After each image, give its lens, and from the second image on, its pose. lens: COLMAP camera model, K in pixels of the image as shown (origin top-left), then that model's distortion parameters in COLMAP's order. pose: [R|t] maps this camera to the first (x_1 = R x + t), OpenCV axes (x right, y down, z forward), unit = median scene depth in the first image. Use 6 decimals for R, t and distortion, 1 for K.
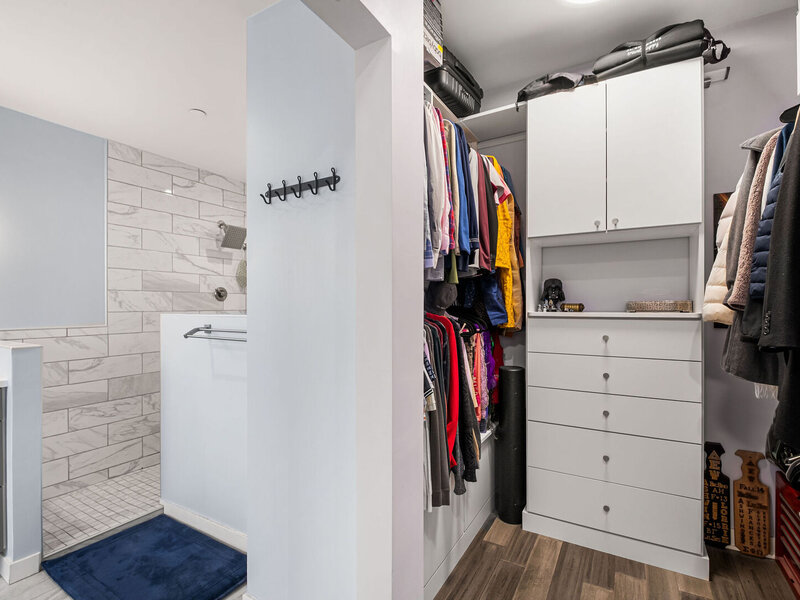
lens RADIAL K [[396.6, 0, 391.9], [0, 396.6, 307.4], [0, 0, 1]] dist [-0.005708, -0.001253]
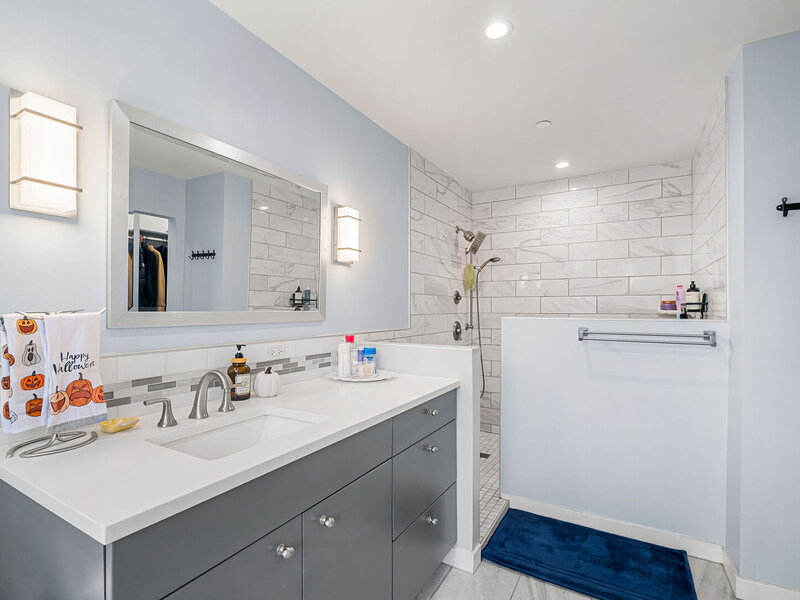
lens RADIAL K [[396.6, 0, 391.9], [0, 396.6, 307.4], [0, 0, 1]] dist [-0.005708, -0.001253]
pose [[0.999999, 0.001393, 0.000050, -0.796927], [-0.001393, 0.999993, -0.003608, -0.004195], [-0.000055, 0.003608, 0.999993, -0.044316]]
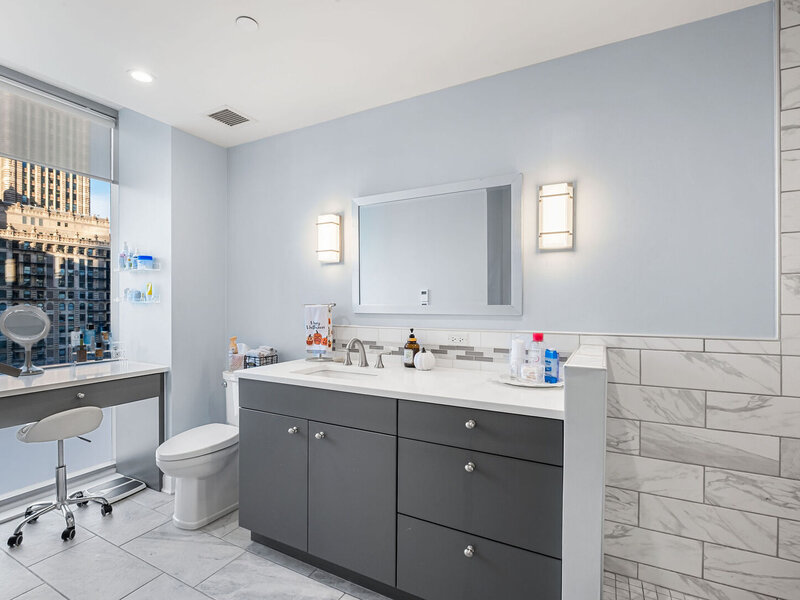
lens RADIAL K [[396.6, 0, 391.9], [0, 396.6, 307.4], [0, 0, 1]] dist [-0.005708, -0.001253]
pose [[0.038585, 0.007786, -0.999225, -0.204153], [-0.000750, 0.999970, 0.007763, -0.001614], [0.999255, 0.000450, 0.038589, 0.459454]]
